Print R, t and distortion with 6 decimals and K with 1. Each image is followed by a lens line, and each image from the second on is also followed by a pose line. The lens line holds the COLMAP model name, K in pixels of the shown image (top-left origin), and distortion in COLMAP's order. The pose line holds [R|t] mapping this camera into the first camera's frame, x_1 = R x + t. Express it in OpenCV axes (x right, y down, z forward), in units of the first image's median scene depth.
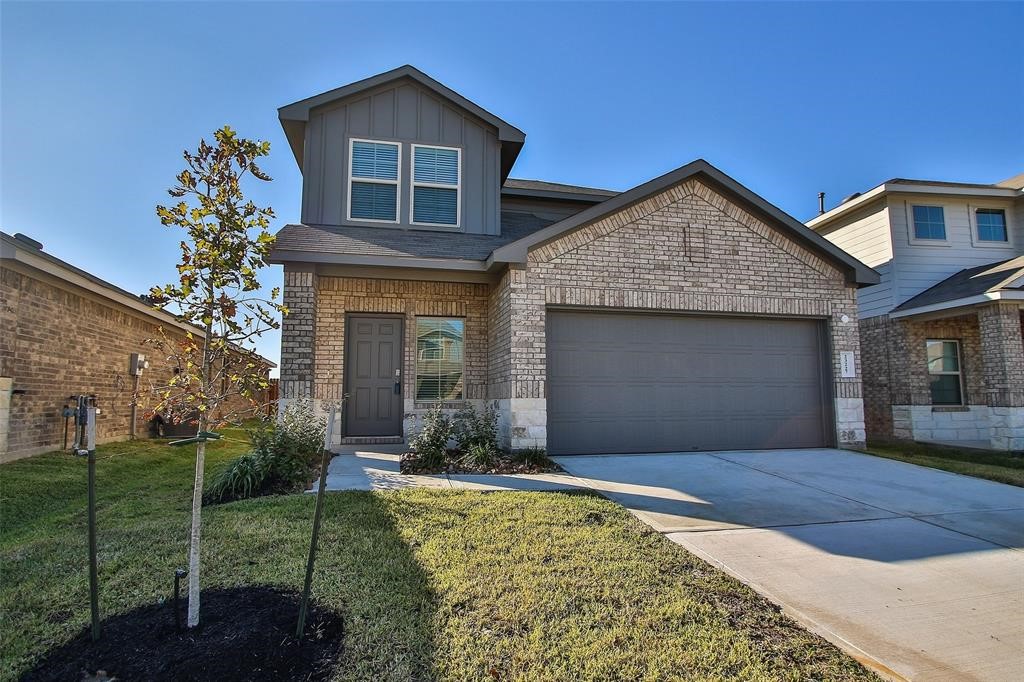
lens RADIAL K [[527.6, 0, 512.0], [0, 527.6, 341.0], [0, 0, 1]] dist [-0.021505, 0.000238]
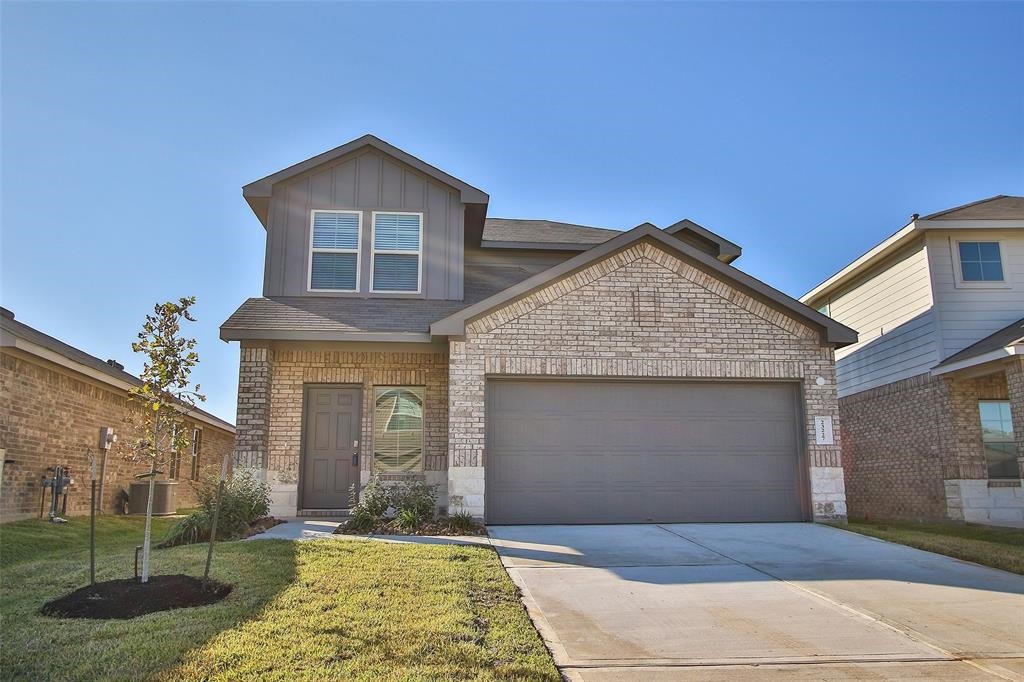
lens RADIAL K [[743.6, 0, 512.0], [0, 743.6, 341.0], [0, 0, 1]] dist [-0.019710, 0.002502]
pose [[0.993429, -0.023719, -0.111965, 0.246494], [0.013912, 0.996061, -0.087571, -0.005997], [0.113601, 0.085438, 0.989846, -0.374544]]
